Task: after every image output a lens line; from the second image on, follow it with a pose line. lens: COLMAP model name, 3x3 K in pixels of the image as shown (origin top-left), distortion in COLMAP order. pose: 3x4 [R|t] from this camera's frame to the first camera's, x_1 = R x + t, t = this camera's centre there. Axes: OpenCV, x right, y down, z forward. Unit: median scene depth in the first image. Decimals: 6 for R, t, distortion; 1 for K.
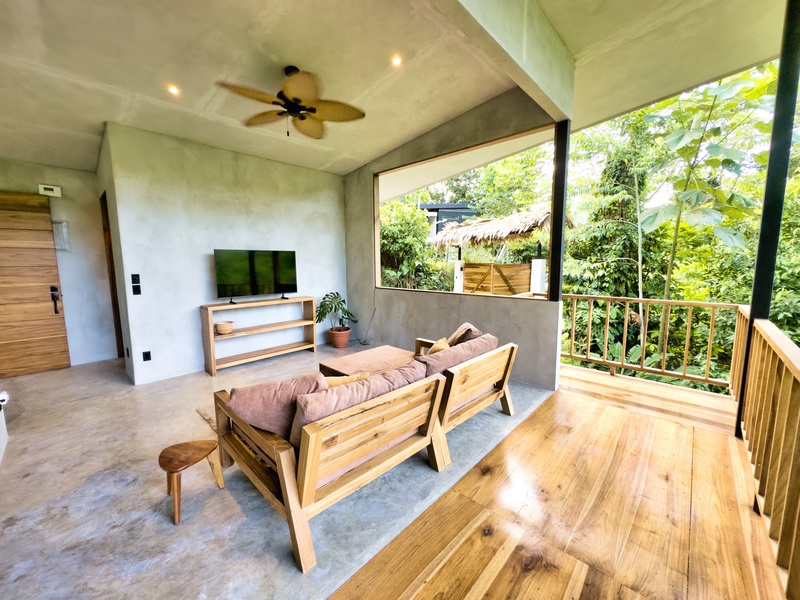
lens RADIAL K [[320.3, 0, 402.6], [0, 320.3, 298.7], [0, 0, 1]] dist [-0.003845, 0.000919]
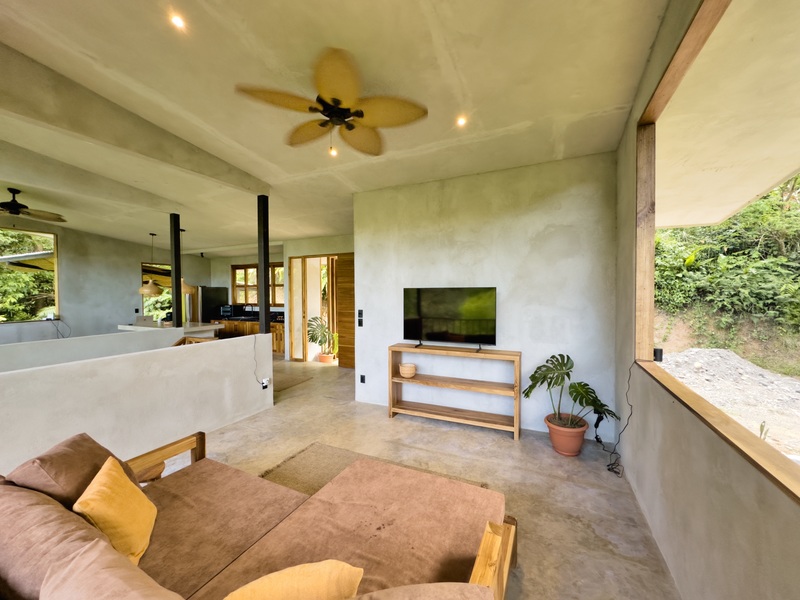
lens RADIAL K [[320.3, 0, 398.9], [0, 320.3, 299.9], [0, 0, 1]] dist [-0.003845, 0.000919]
pose [[0.301929, 0.031904, -0.952796, 0.318247], [-0.104998, 0.994472, 0.000027, -0.110904], [0.947531, 0.100034, 0.303610, 0.654733]]
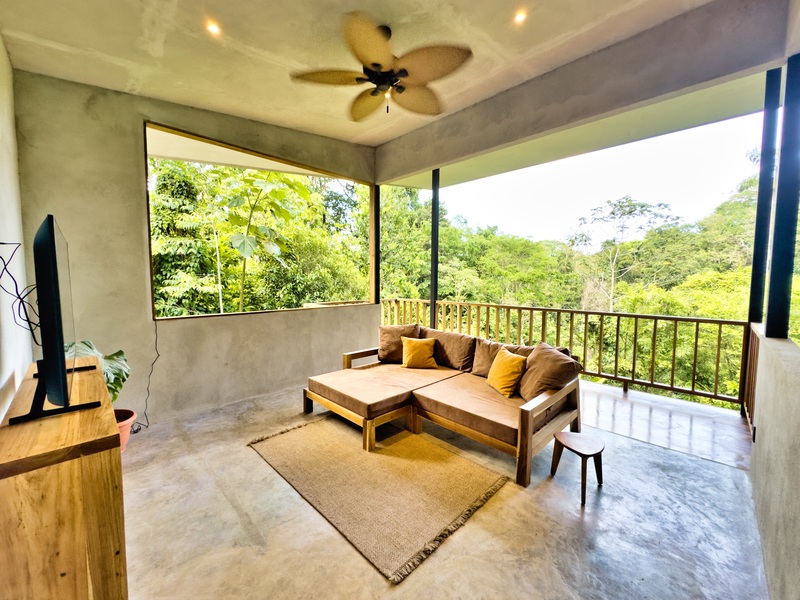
lens RADIAL K [[320.3, 0, 399.6], [0, 320.3, 296.9], [0, 0, 1]] dist [-0.003845, 0.000919]
pose [[0.030944, -0.050997, 0.998219, -0.792366], [0.112323, 0.992549, 0.047226, -0.065534], [-0.993190, 0.110662, 0.036442, 0.682799]]
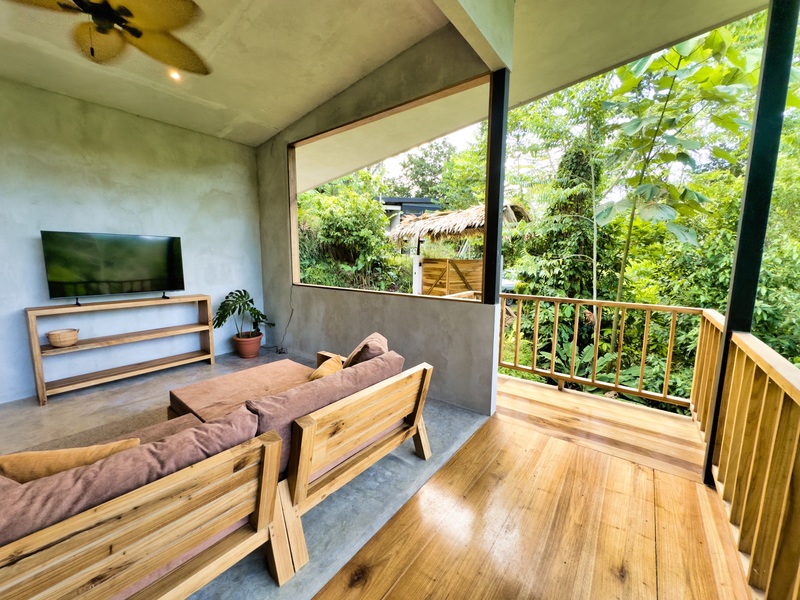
lens RADIAL K [[320.3, 0, 402.5], [0, 320.3, 299.1], [0, 0, 1]] dist [-0.003845, 0.000919]
pose [[0.995325, 0.001836, 0.096569, 0.147334], [-0.003296, 0.999883, 0.014957, -0.012663], [-0.096530, -0.015205, 0.995214, 0.188372]]
